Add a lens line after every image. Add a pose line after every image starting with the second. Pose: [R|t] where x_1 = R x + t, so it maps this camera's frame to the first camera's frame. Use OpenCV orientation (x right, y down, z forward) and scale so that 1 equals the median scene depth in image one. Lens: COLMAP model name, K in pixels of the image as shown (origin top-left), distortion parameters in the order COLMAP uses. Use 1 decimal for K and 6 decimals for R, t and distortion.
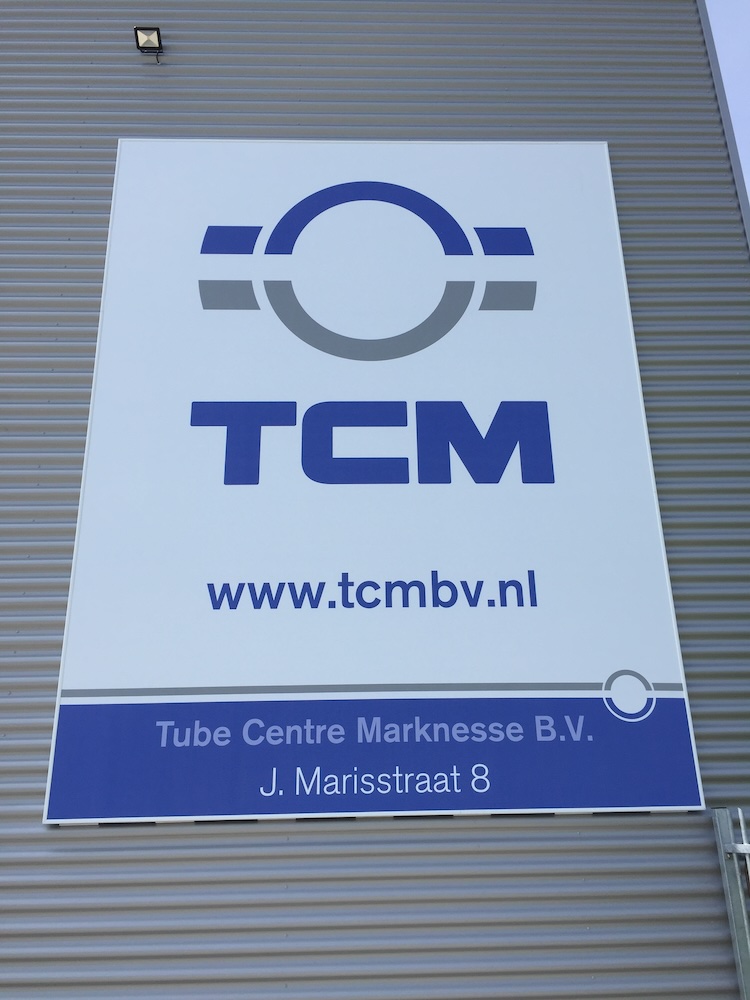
lens RADIAL K [[847.6, 0, 379.7], [0, 847.6, 508.6], [0, 0, 1]] dist [0.054291, -0.040633]
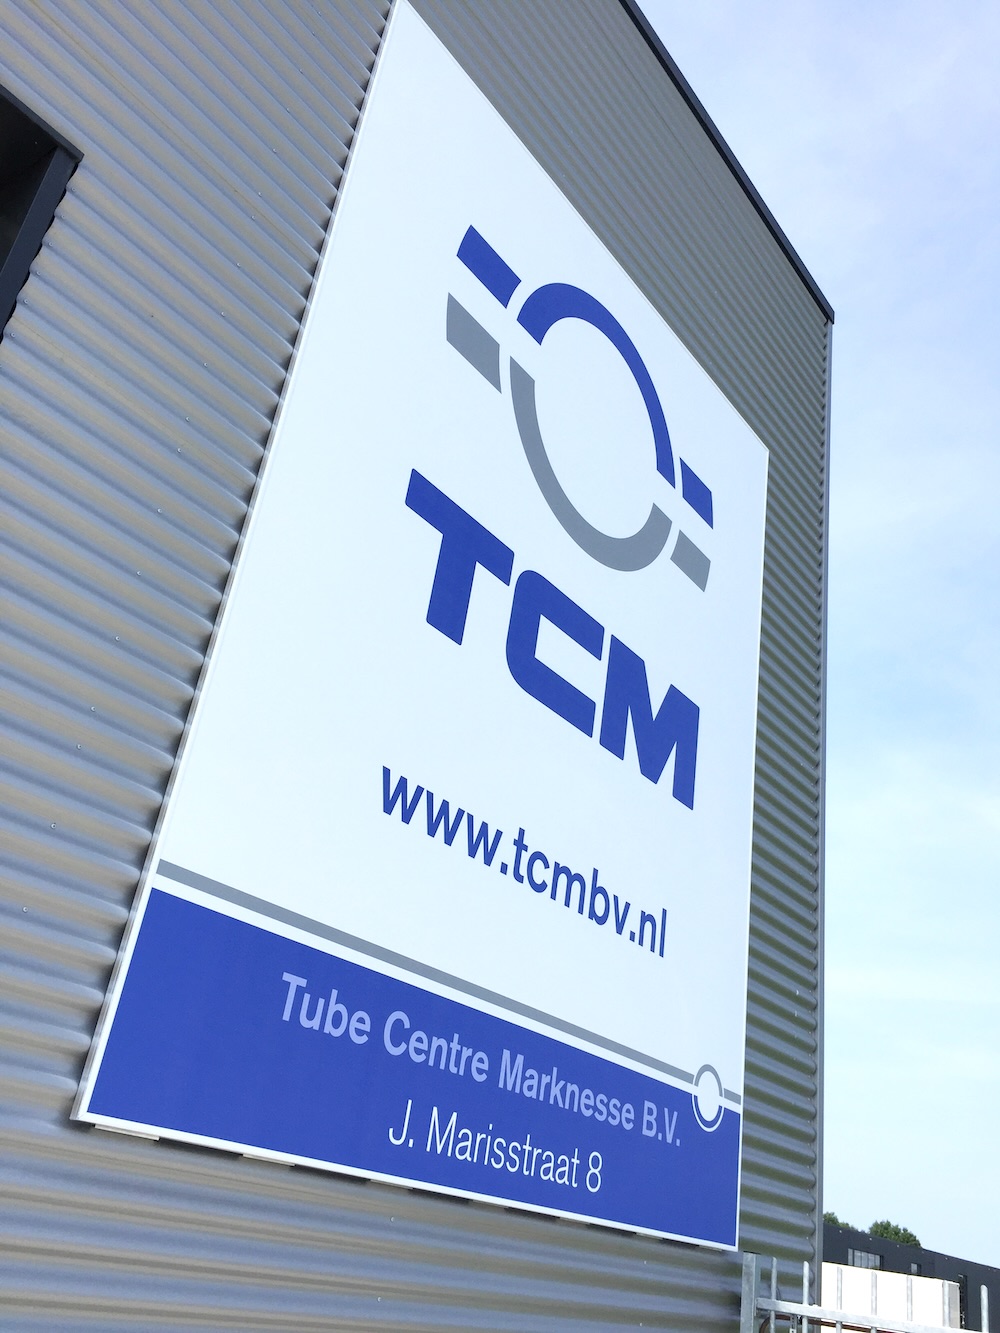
lens RADIAL K [[1129.9, 0, 497.1], [0, 1129.9, 662.9], [0, 0, 1]] dist [0.054291, -0.040633]
pose [[0.628508, 0.448934, 0.635166, -0.703437], [-0.420355, 0.883138, -0.208252, 0.158890], [-0.654431, -0.136108, 0.743771, 0.363168]]
